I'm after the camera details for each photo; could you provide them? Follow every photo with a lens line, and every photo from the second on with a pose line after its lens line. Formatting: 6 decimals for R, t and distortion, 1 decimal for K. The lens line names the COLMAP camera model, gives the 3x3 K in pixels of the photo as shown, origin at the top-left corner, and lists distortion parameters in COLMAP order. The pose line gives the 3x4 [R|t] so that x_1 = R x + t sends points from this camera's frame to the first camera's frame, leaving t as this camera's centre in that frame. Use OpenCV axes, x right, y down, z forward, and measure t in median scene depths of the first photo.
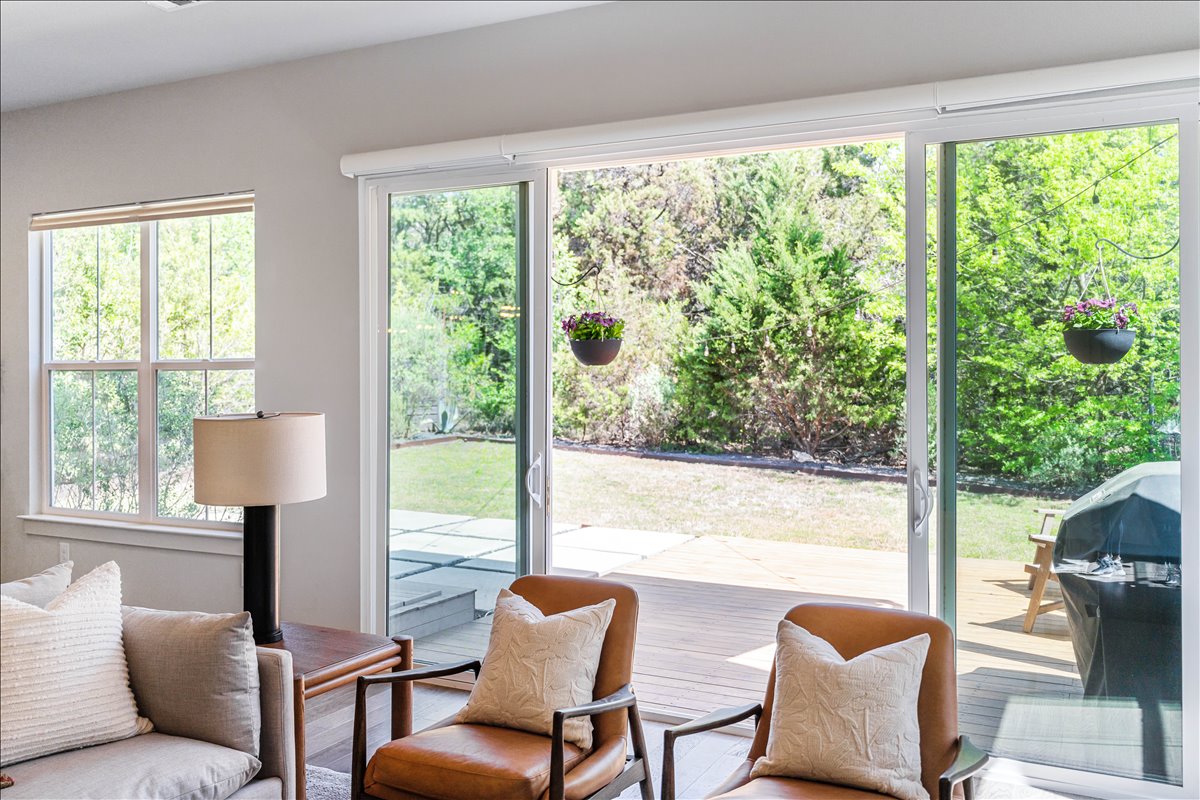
lens RADIAL K [[1036.0, 0, 597.6], [0, 1036.0, 356.5], [0, 0, 1]] dist [0.018154, -0.007362]
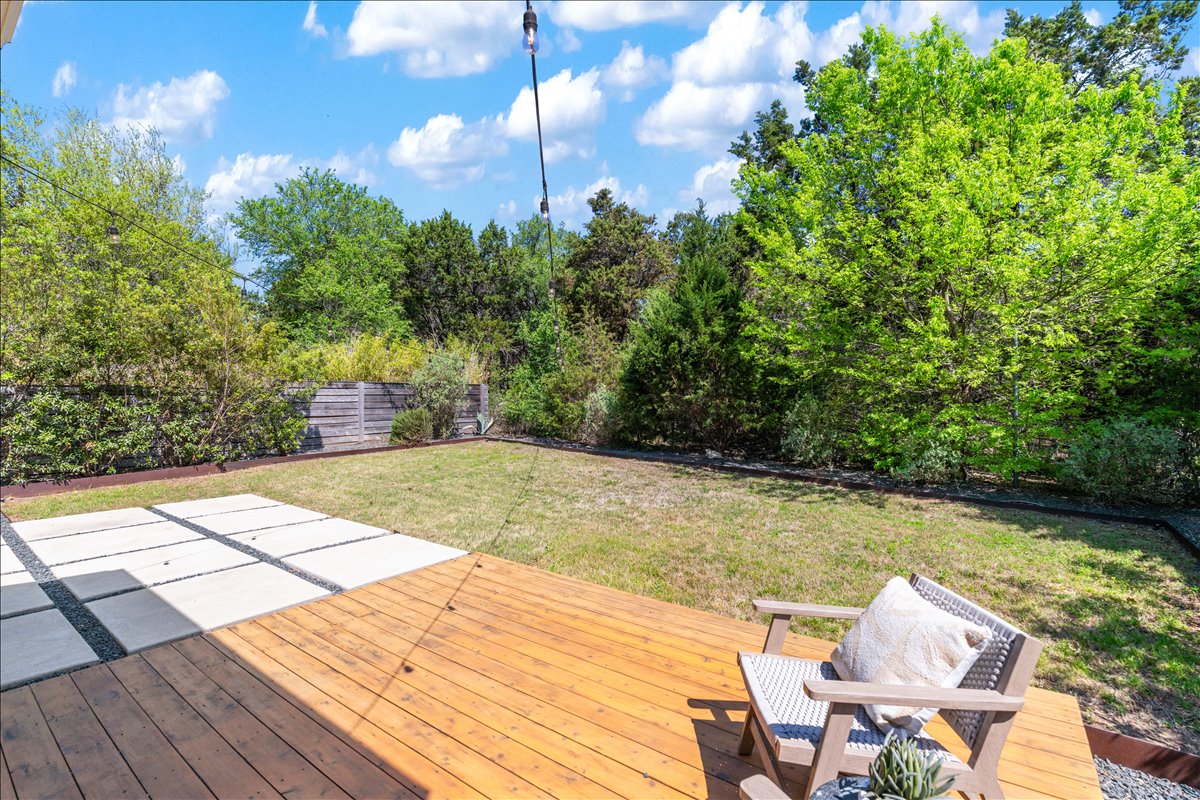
lens RADIAL K [[537.6, 0, 596.3], [0, 537.6, 390.6], [0, 0, 1]] dist [-0.004767, -0.000046]
pose [[0.983671, -0.015133, -0.179341, 0.186899], [0.014920, 0.999885, -0.002538, 0.018681], [0.179358, -0.000179, 0.983784, 0.342467]]
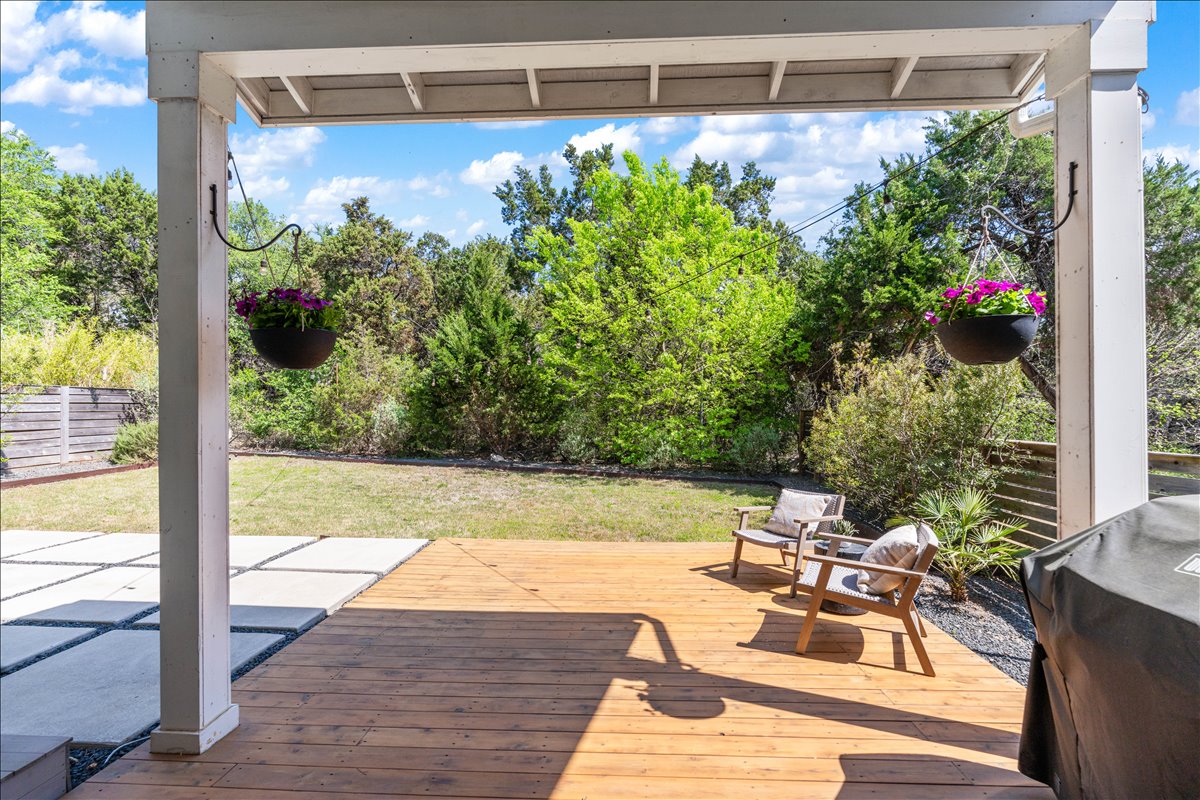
lens RADIAL K [[537.6, 0, 597.5], [0, 537.6, 404.1], [0, 0, 1]] dist [-0.004767, -0.000046]
pose [[0.913889, -0.001097, 0.405963, 0.014922], [-0.003057, 0.999949, 0.009583, 0.011236], [-0.405953, -0.009999, 0.913839, 0.243925]]
